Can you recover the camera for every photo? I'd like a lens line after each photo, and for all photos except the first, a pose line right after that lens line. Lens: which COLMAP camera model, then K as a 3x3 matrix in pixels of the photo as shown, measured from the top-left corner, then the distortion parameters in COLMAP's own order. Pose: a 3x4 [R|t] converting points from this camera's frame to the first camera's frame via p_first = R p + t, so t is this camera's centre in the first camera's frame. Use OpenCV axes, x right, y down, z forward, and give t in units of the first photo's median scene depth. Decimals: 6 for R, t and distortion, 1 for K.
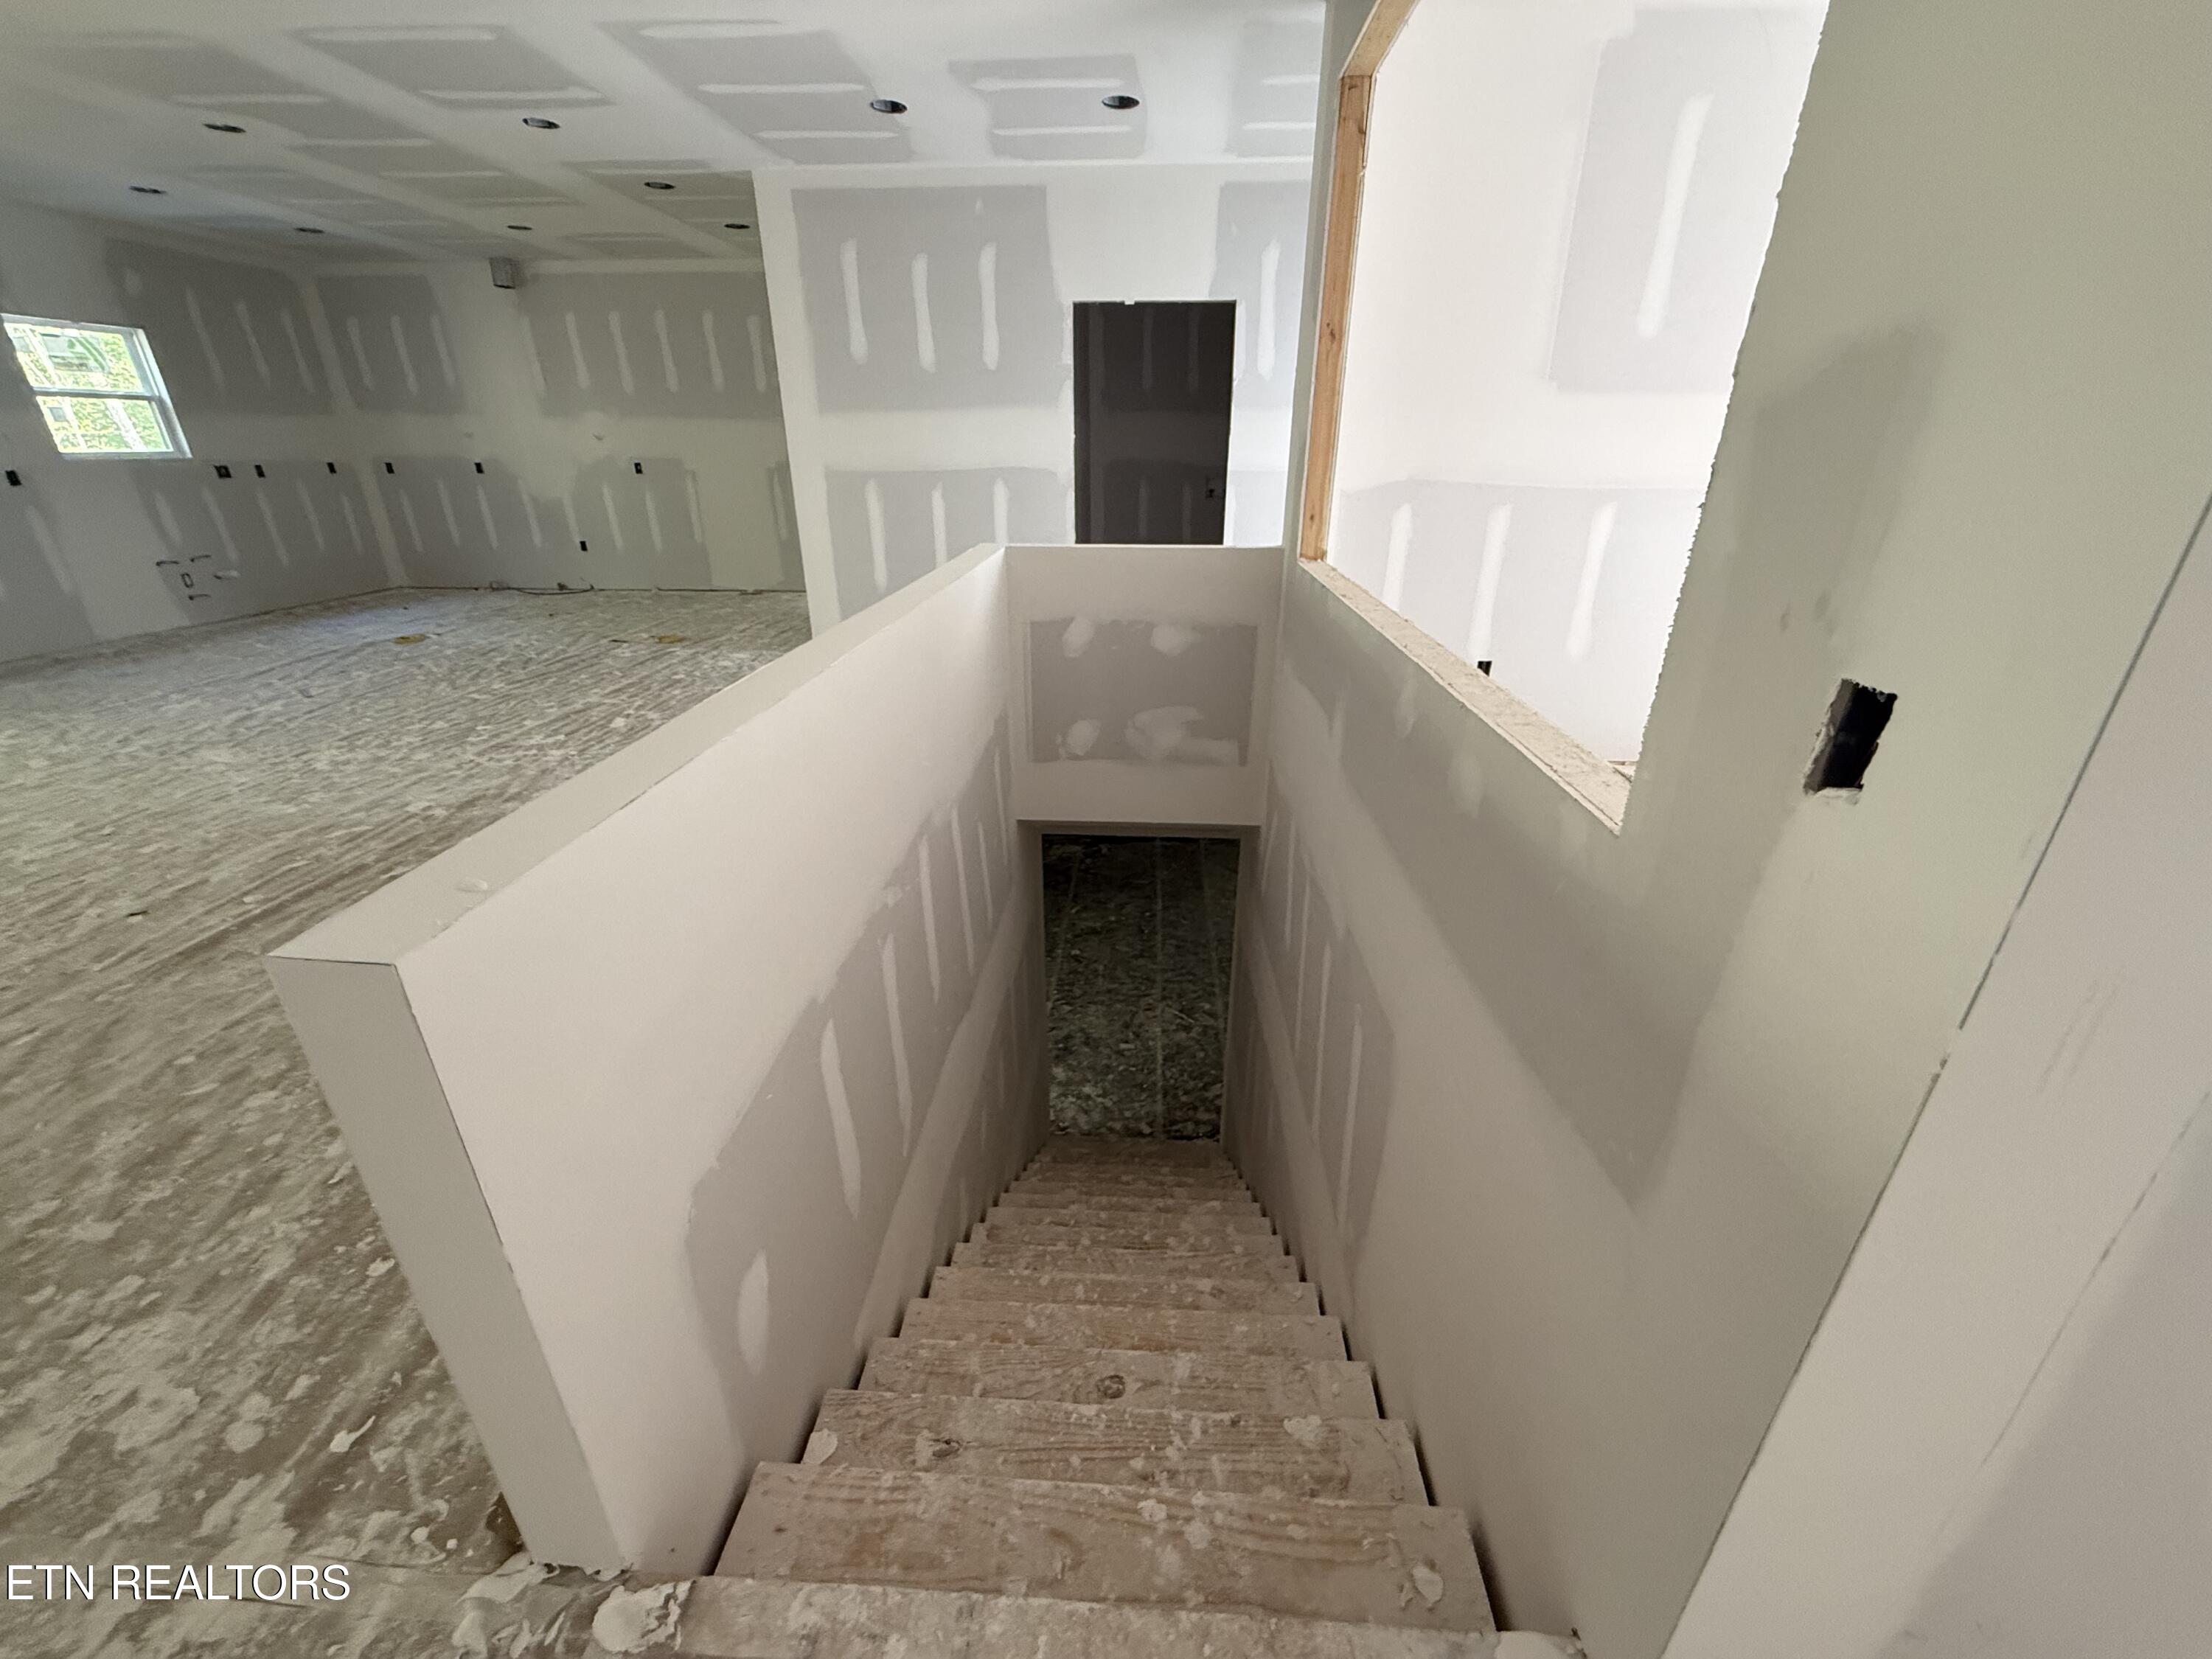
lens RADIAL K [[882.7, 0, 1102.7], [0, 882.7, 831.6], [0, 0, 1]] dist [0.000477, 0.000206]
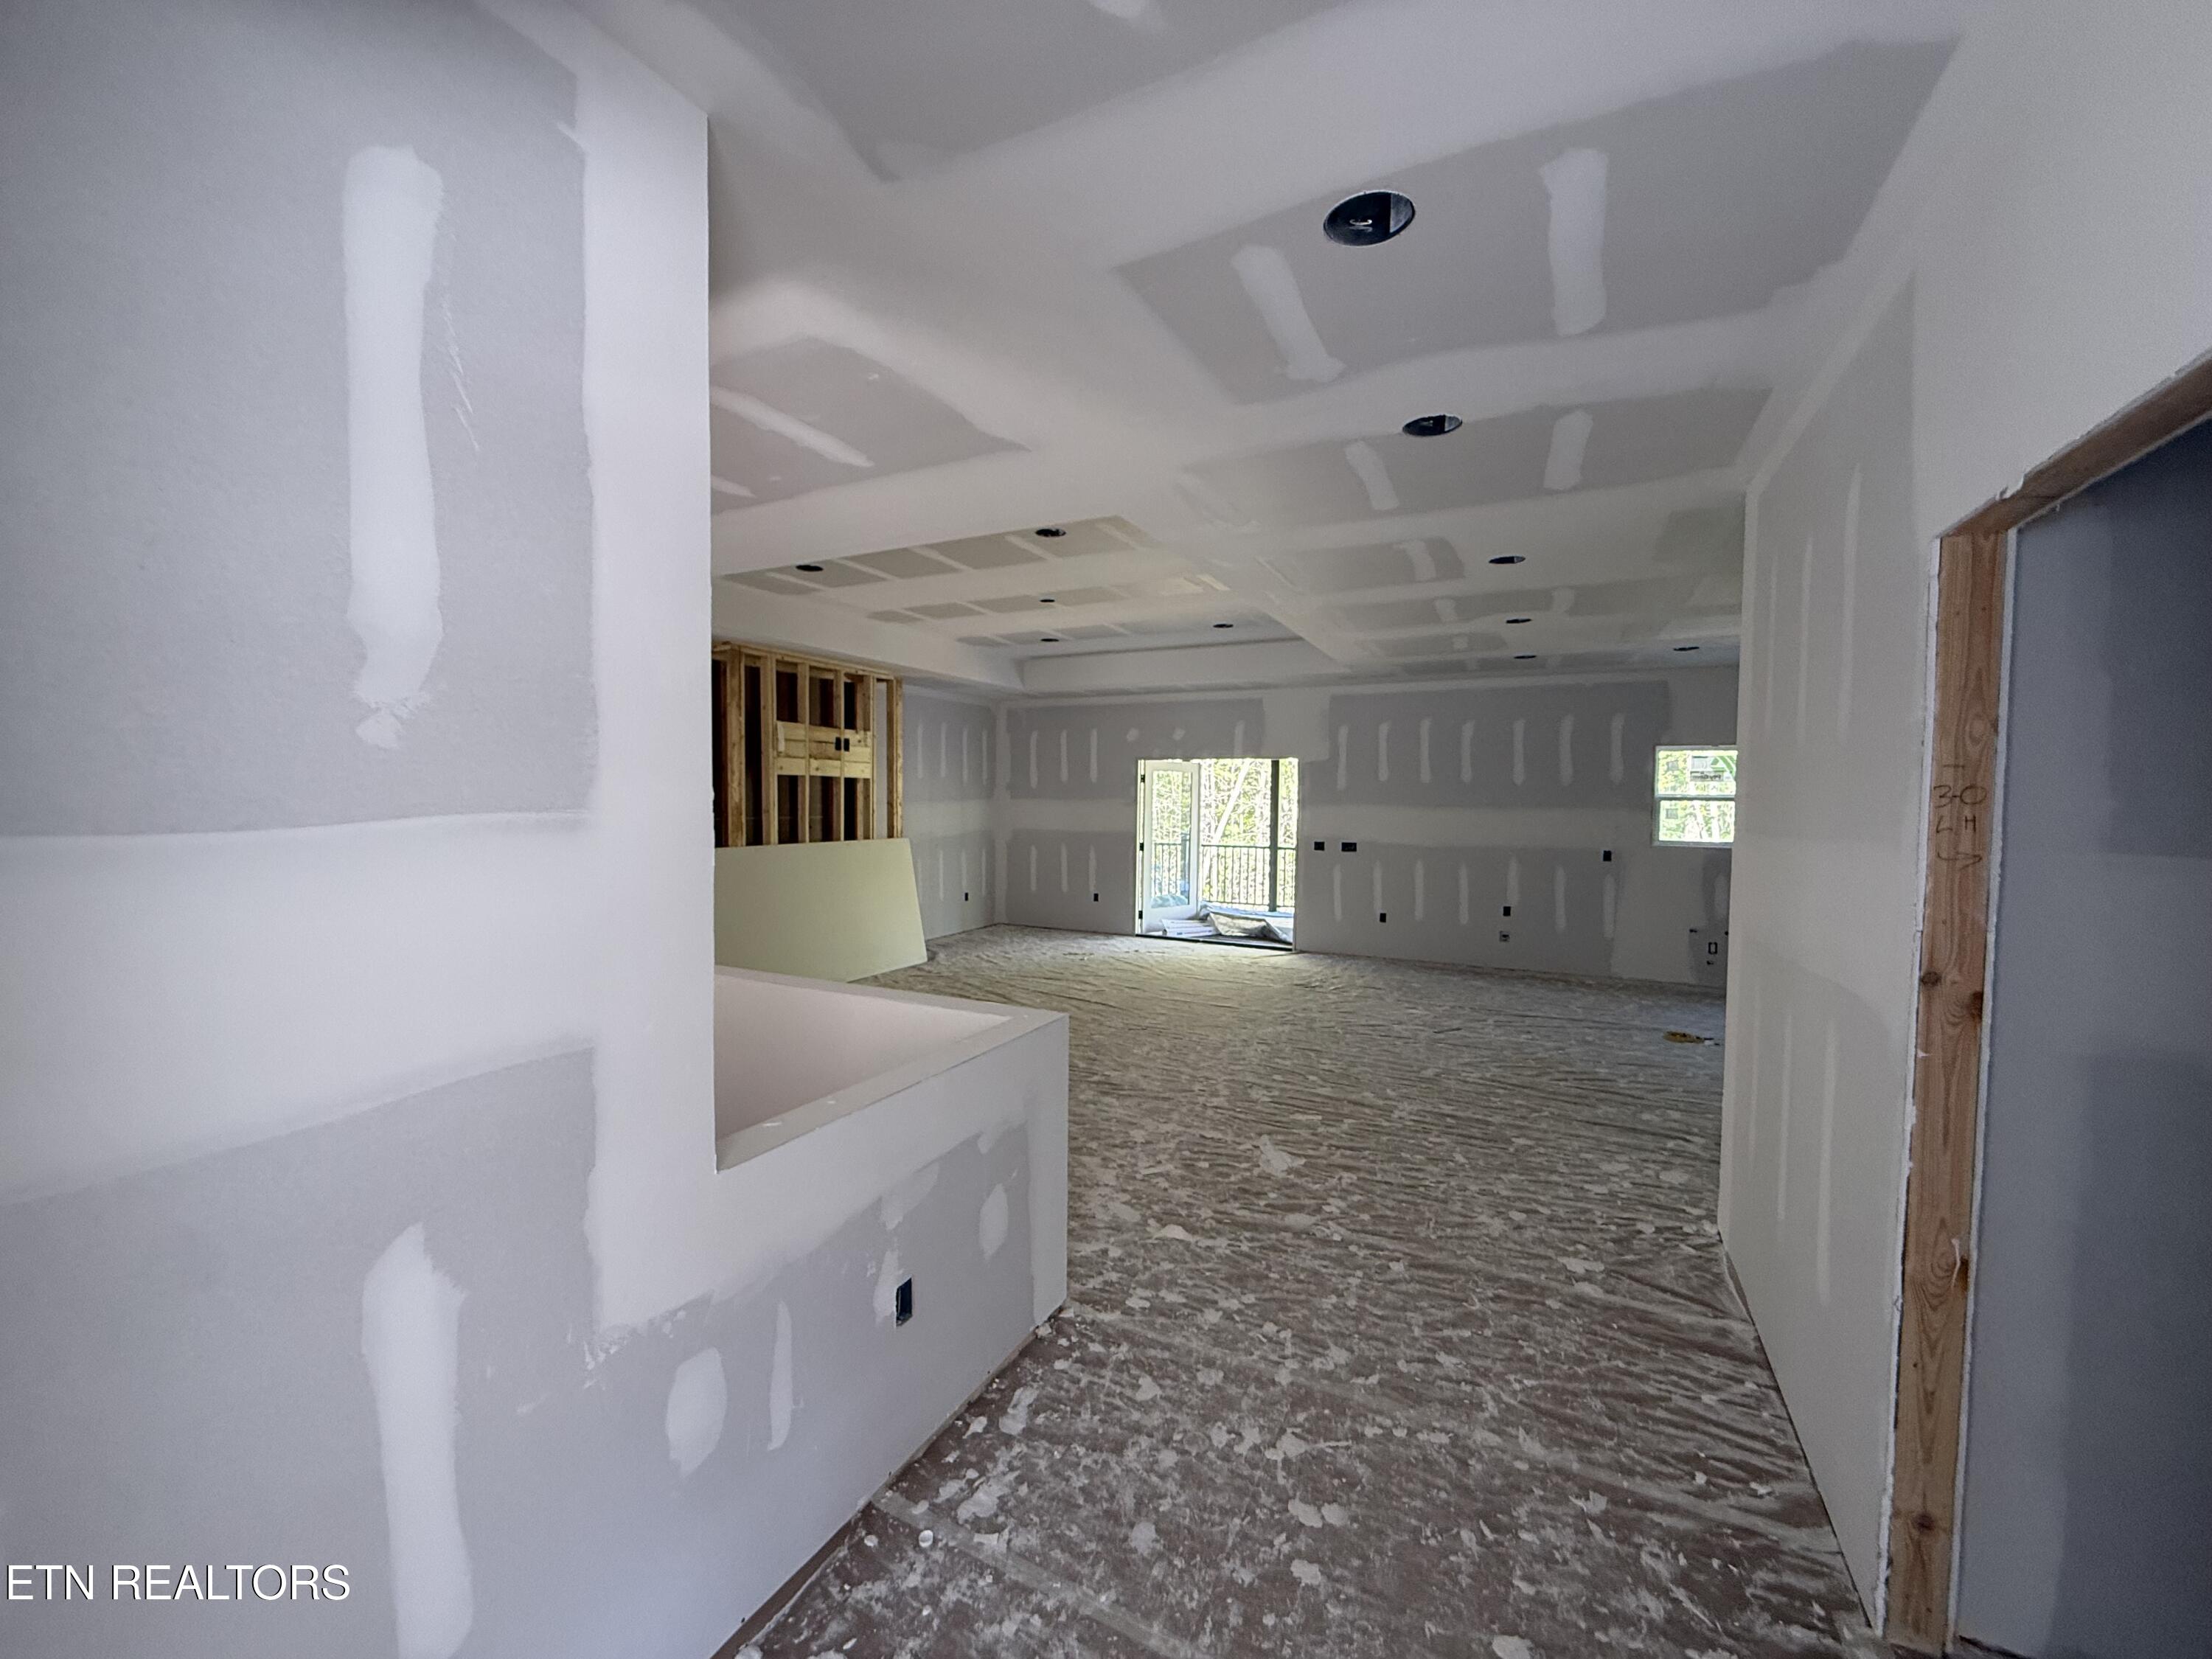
lens RADIAL K [[882.7, 0, 1102.7], [0, 882.7, 831.6], [0, 0, 1]] dist [0.000477, 0.000206]
pose [[-0.400736, 0.033764, -0.915571, 0.432552], [-0.379456, 0.903467, 0.199401, -0.531719], [0.833921, 0.427326, -0.349240, 1.049606]]
